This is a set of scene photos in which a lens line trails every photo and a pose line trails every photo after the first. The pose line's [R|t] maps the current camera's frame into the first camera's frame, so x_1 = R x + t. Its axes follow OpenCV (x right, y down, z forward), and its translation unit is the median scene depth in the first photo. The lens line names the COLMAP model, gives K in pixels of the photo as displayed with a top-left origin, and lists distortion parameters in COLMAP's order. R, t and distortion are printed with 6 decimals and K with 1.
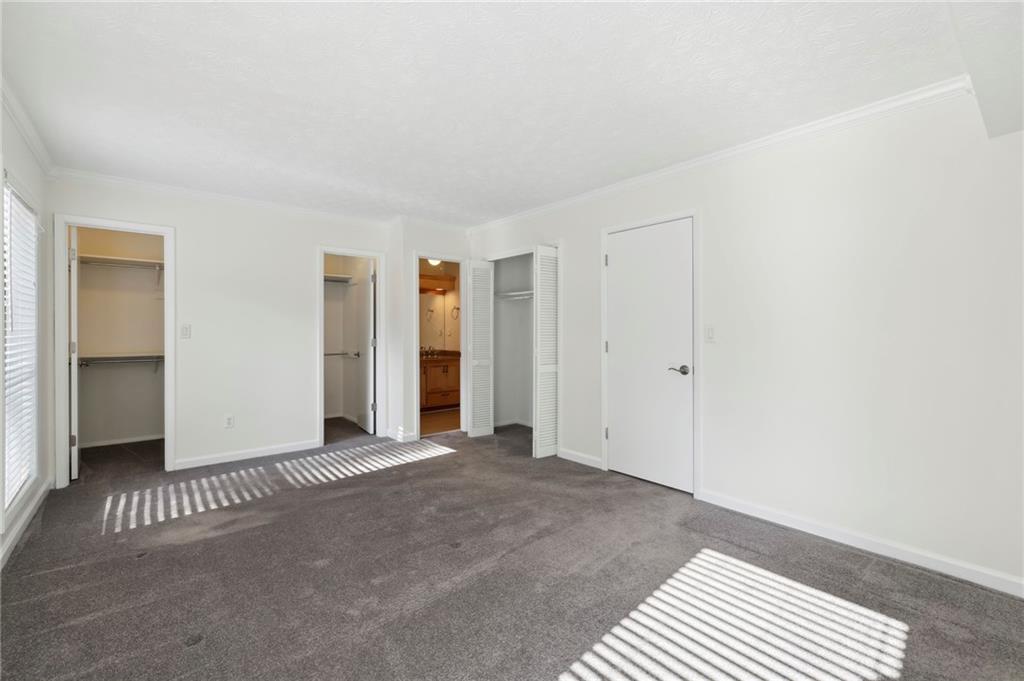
lens RADIAL K [[441.3, 0, 507.2], [0, 441.3, 332.5], [0, 0, 1]] dist [-0.000623, -0.000427]
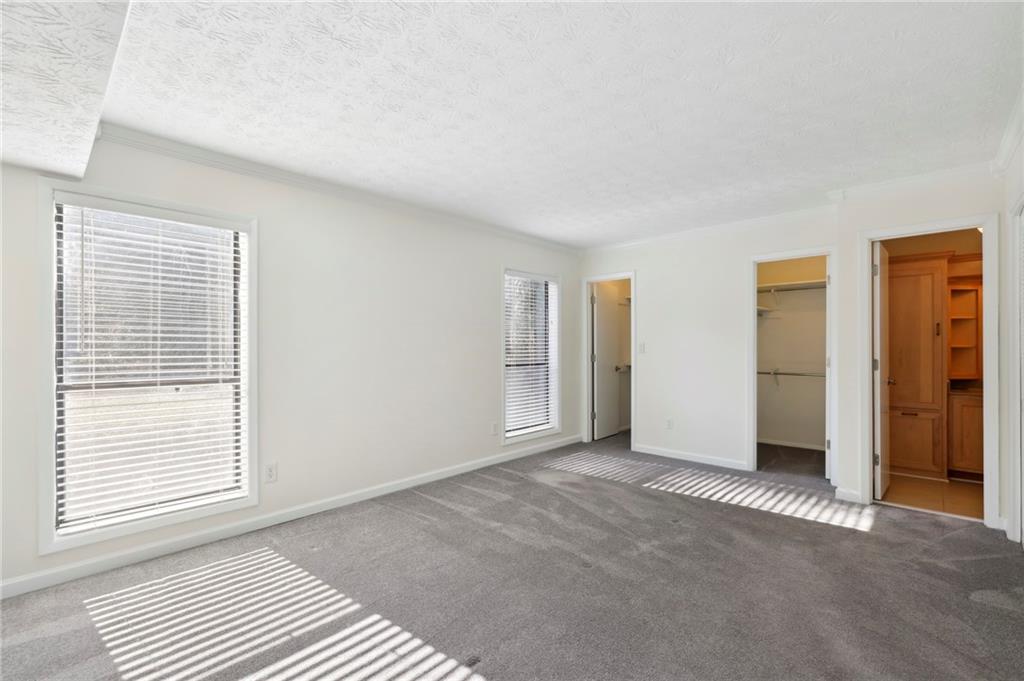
lens RADIAL K [[441.3, 0, 511.5], [0, 441.3, 349.0], [0, 0, 1]] dist [-0.000623, -0.000427]
pose [[0.123584, 0.003625, -0.992327, 0.426744], [-0.001414, 0.999993, 0.003477, -0.002258], [0.992333, 0.000974, 0.123588, 0.362590]]
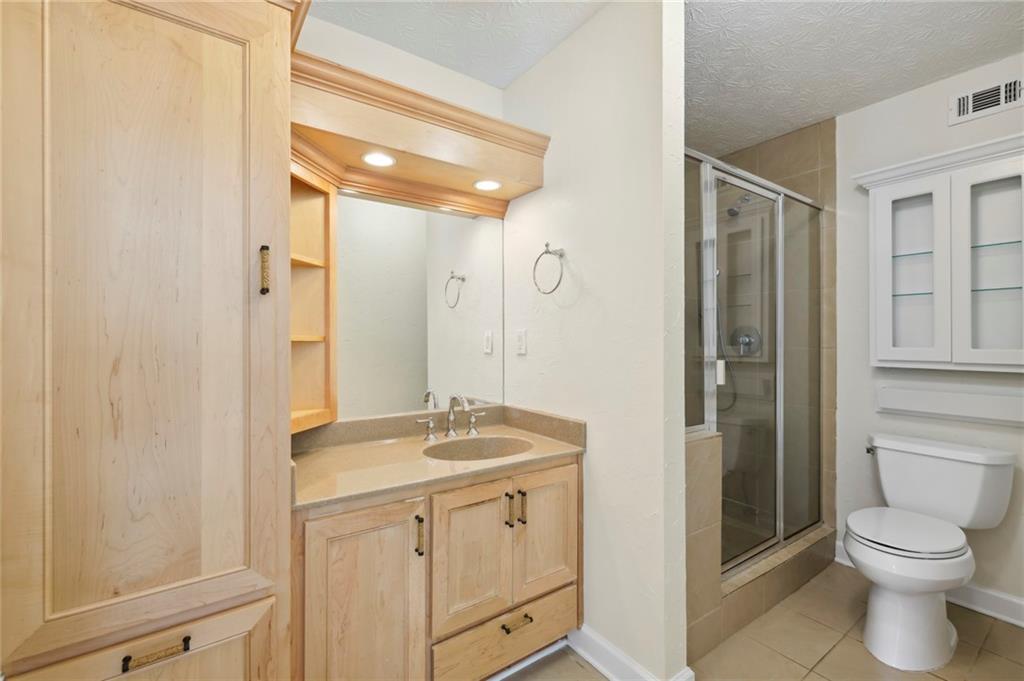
lens RADIAL K [[441.3, 0, 510.1], [0, 441.3, 338.9], [0, 0, 1]] dist [-0.000623, -0.000427]
pose [[0.996917, -0.002475, -0.078428, -0.174431], [0.002099, 0.999986, -0.004879, -0.005207], [0.078439, 0.004699, 0.996908, 1.074540]]
